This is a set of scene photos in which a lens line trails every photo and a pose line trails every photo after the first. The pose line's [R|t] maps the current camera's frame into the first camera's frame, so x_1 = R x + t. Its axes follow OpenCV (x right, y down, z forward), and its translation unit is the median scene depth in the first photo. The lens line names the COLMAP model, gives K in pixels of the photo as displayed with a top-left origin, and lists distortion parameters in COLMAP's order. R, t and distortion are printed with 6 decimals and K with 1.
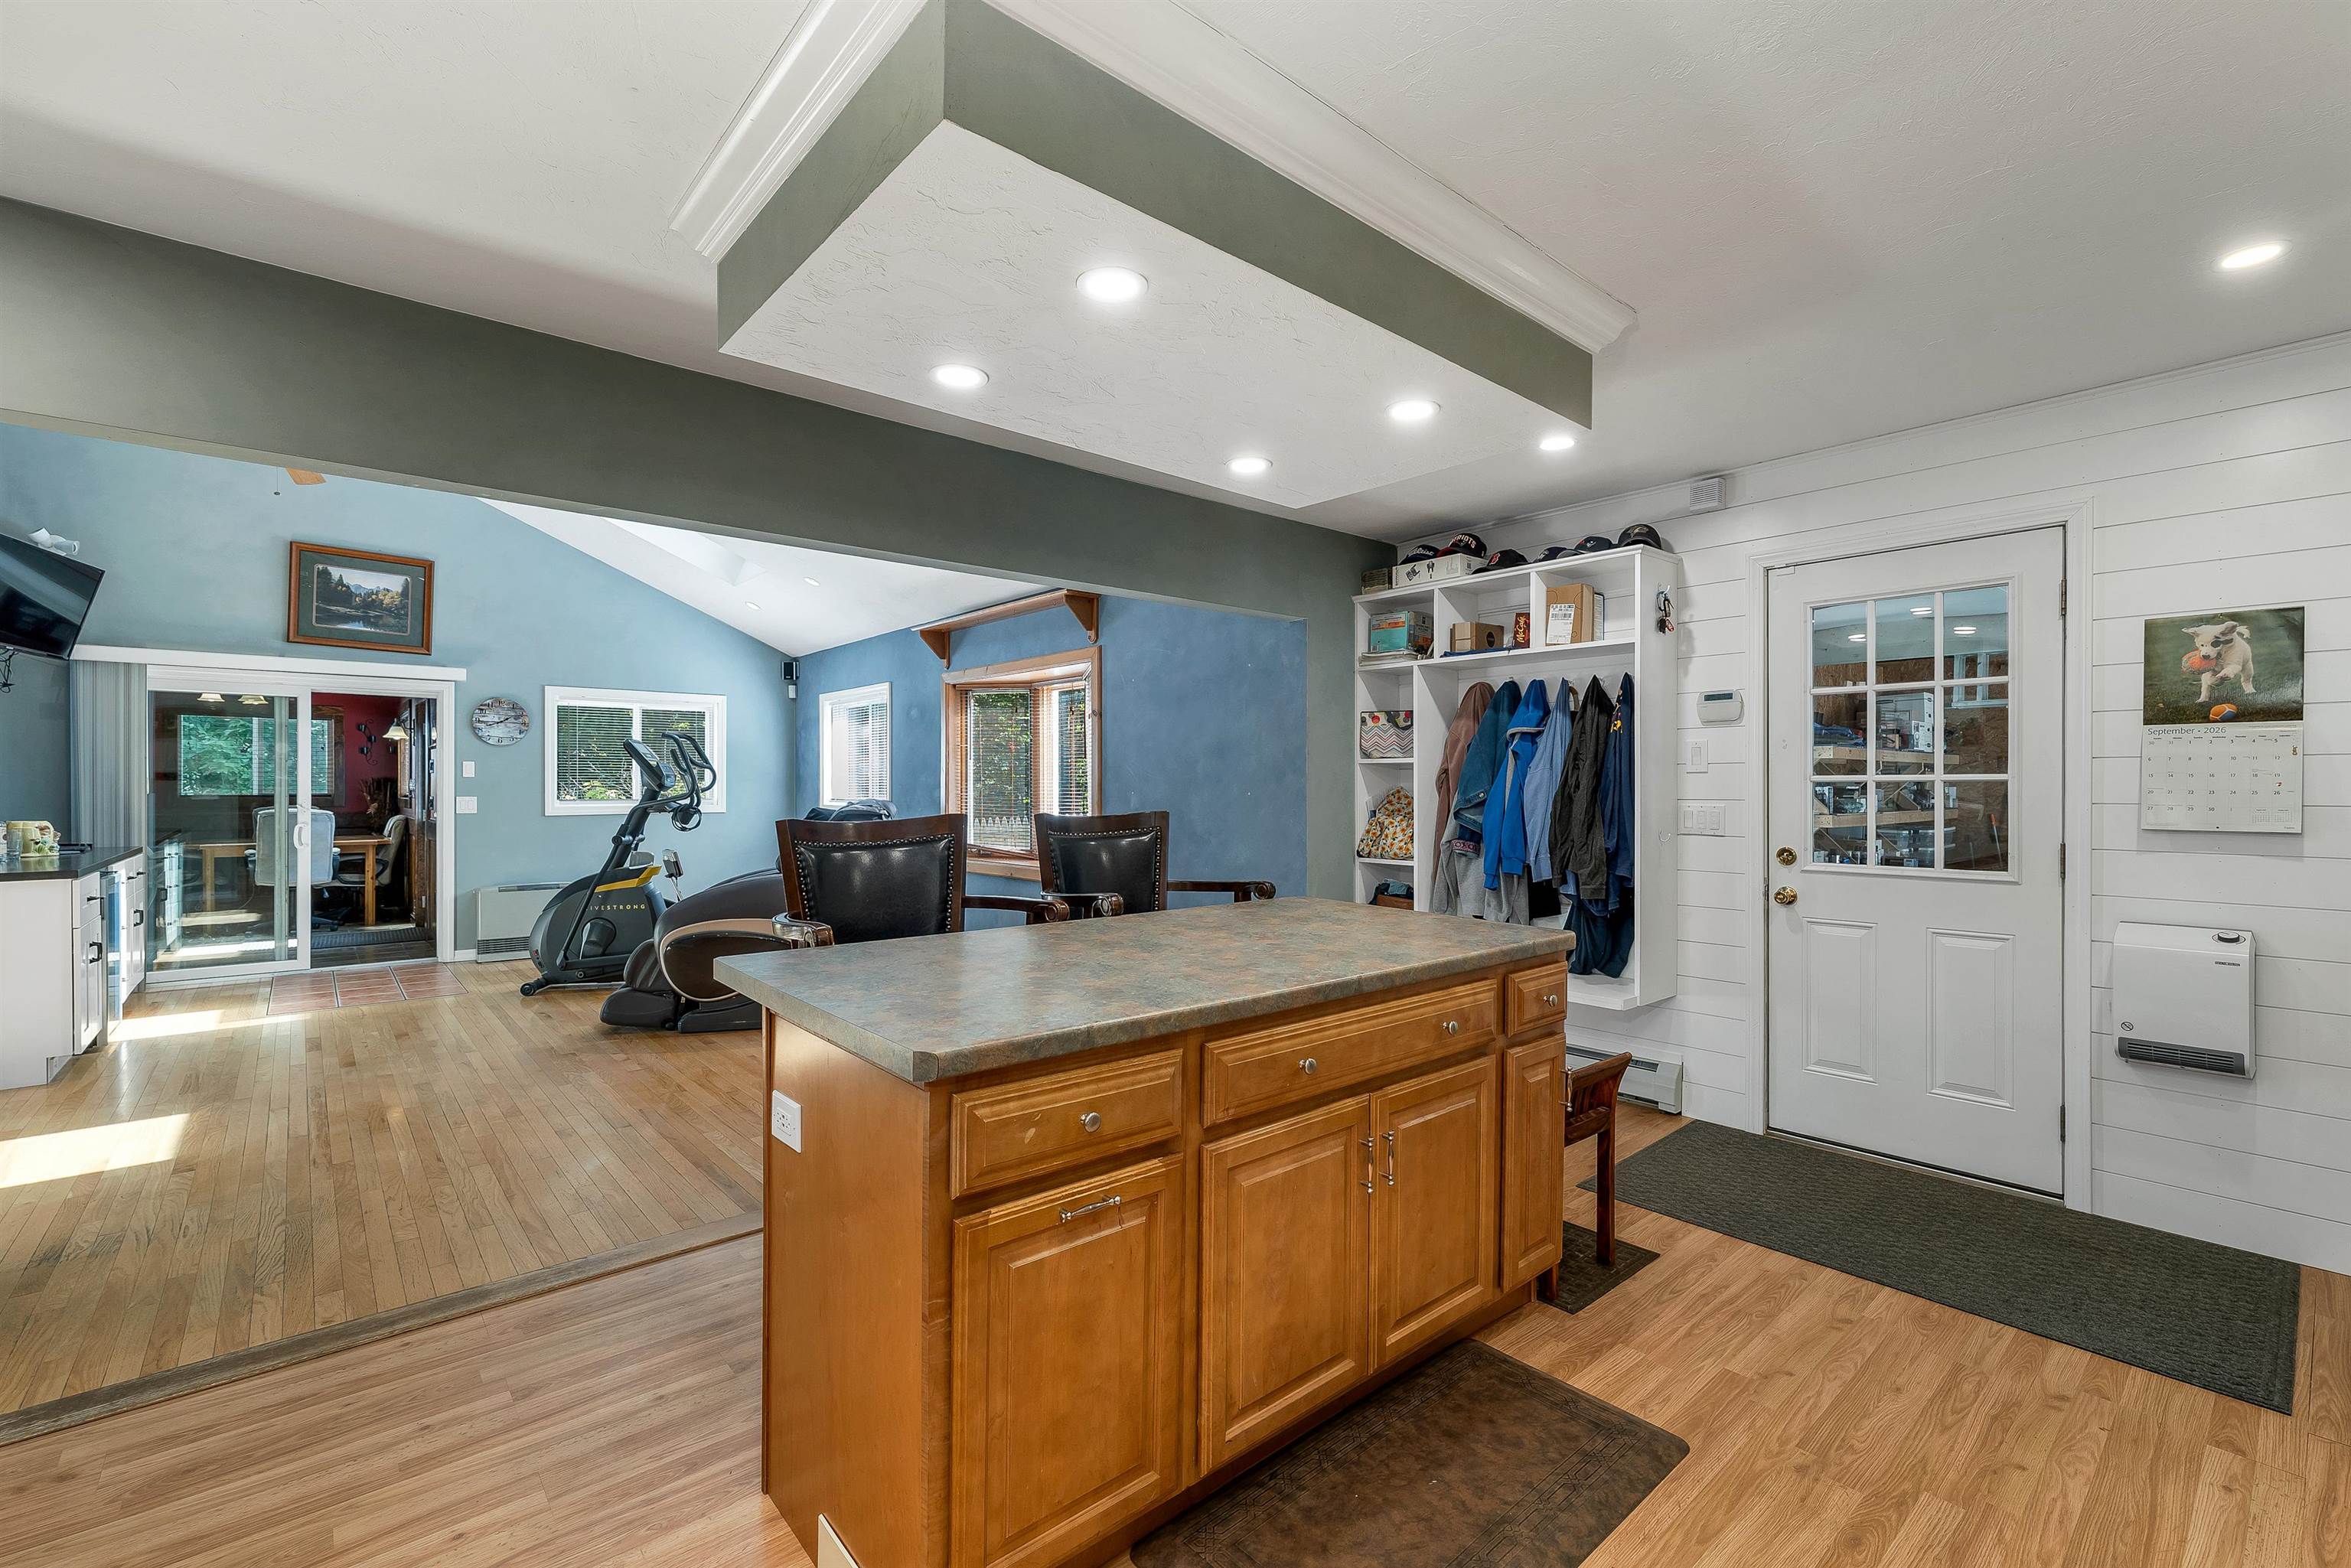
lens RADIAL K [[1002.7, 0, 1175.5], [0, 1002.7, 784.0], [0, 0, 1]] dist [0.000406, 0.000135]
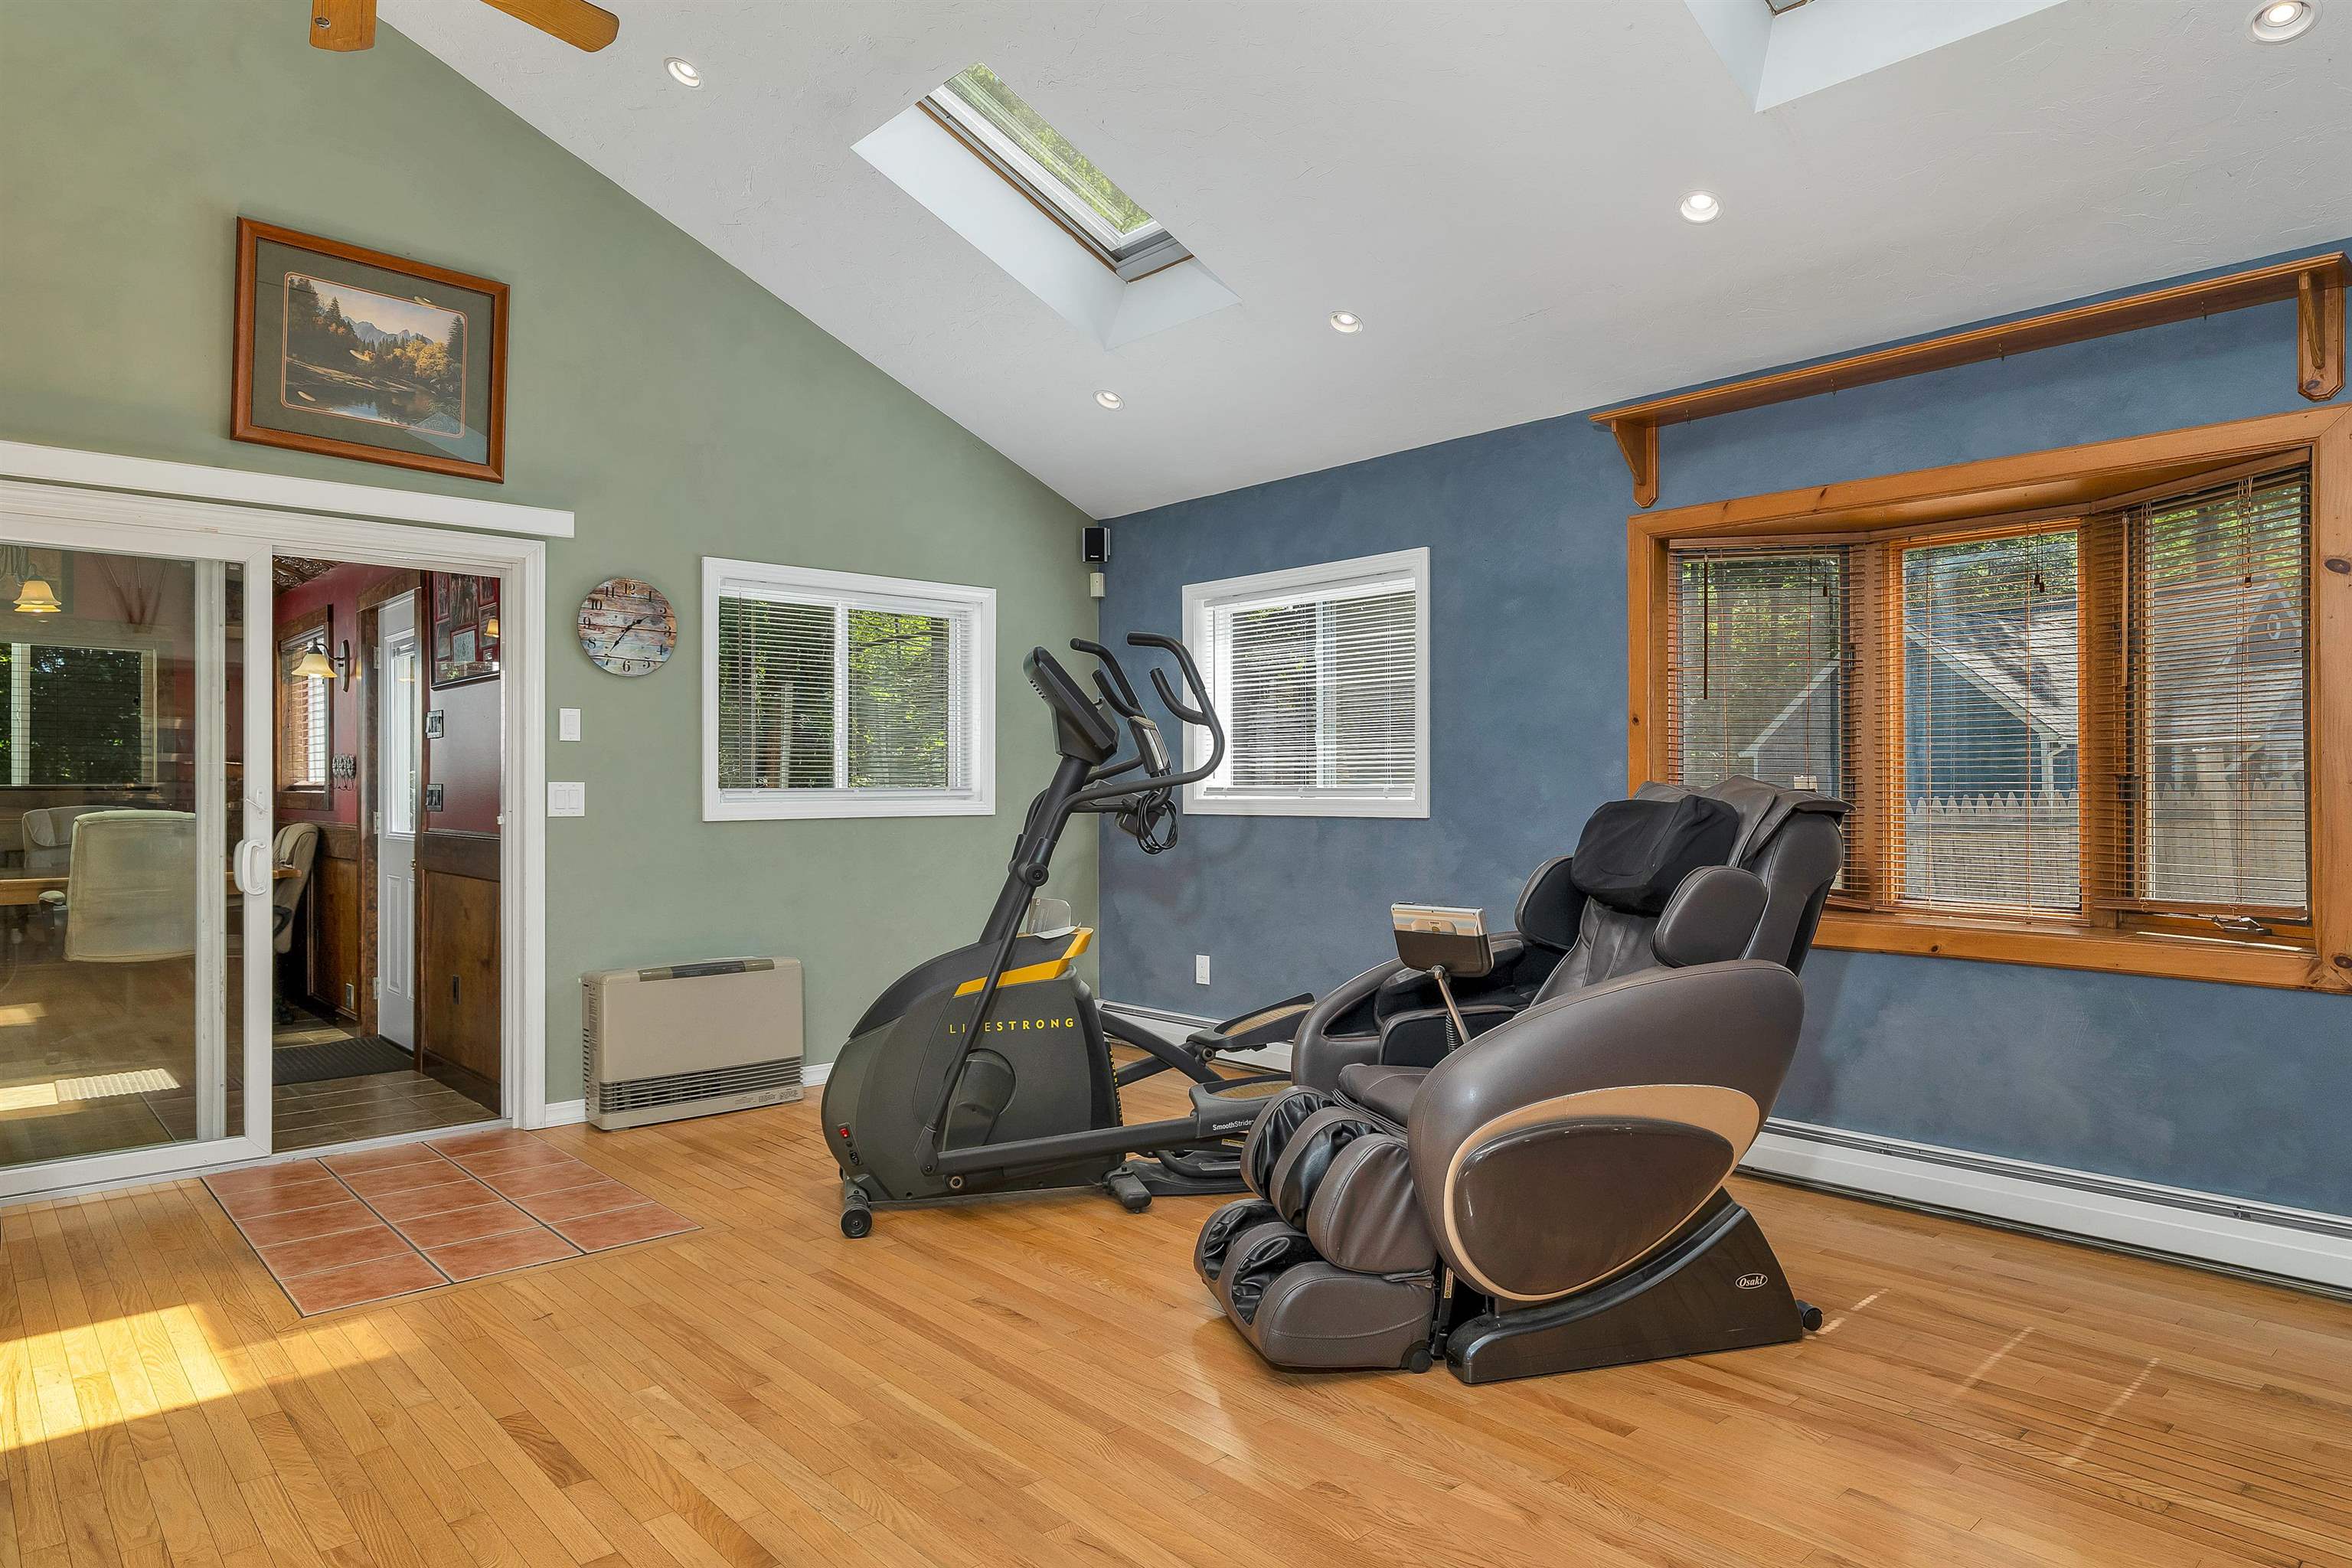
lens RADIAL K [[1389.2, 0, 1176.0], [0, 1389.2, 784.0], [0, 0, 1]] dist [-0.003477, -0.000285]
pose [[0.999736, -0.001712, 0.022900, -0.446550], [0.001710, 0.999999, 0.000079, 0.014624], [-0.022900, -0.000040, 0.999738, 0.342480]]
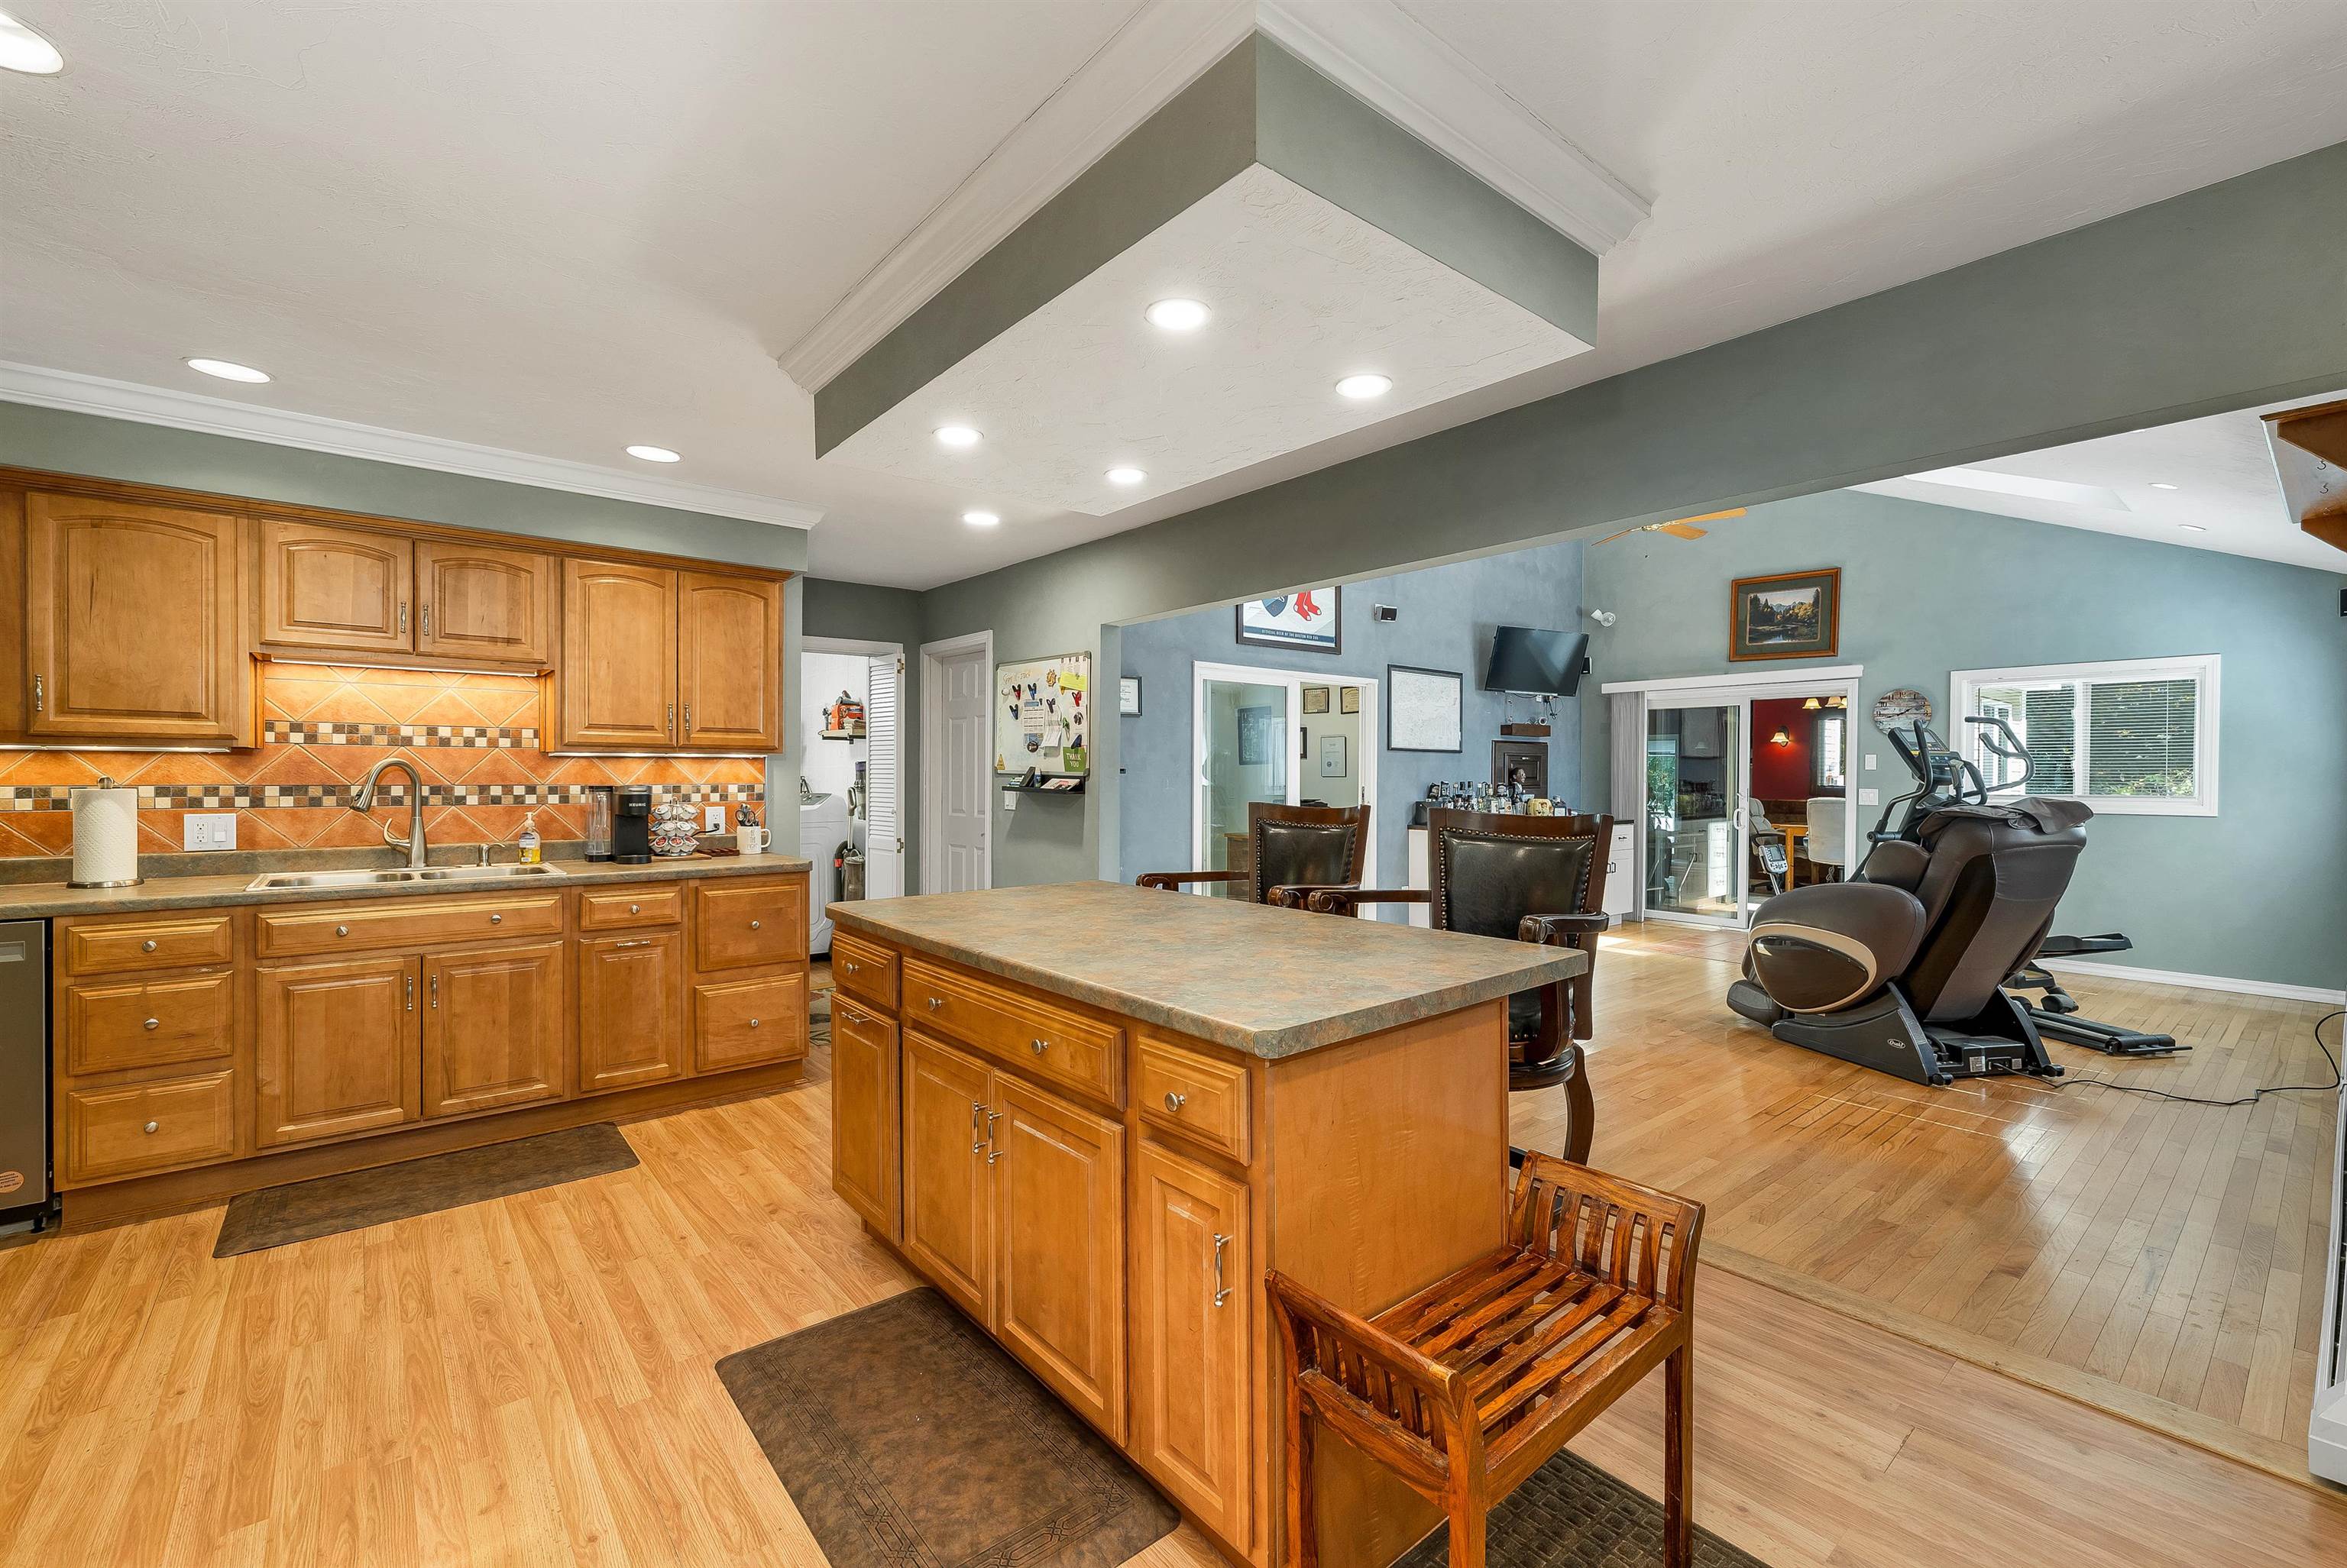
lens RADIAL K [[978.3, 0, 1175.1], [0, 978.3, 780.8], [0, 0, 1]] dist [0.000535, 0.000013]
pose [[-0.026490, 0.005813, -0.999632, 0.326649], [-0.001533, 0.999982, 0.005855, -0.000244], [0.999648, 0.001688, -0.026480, 0.326341]]
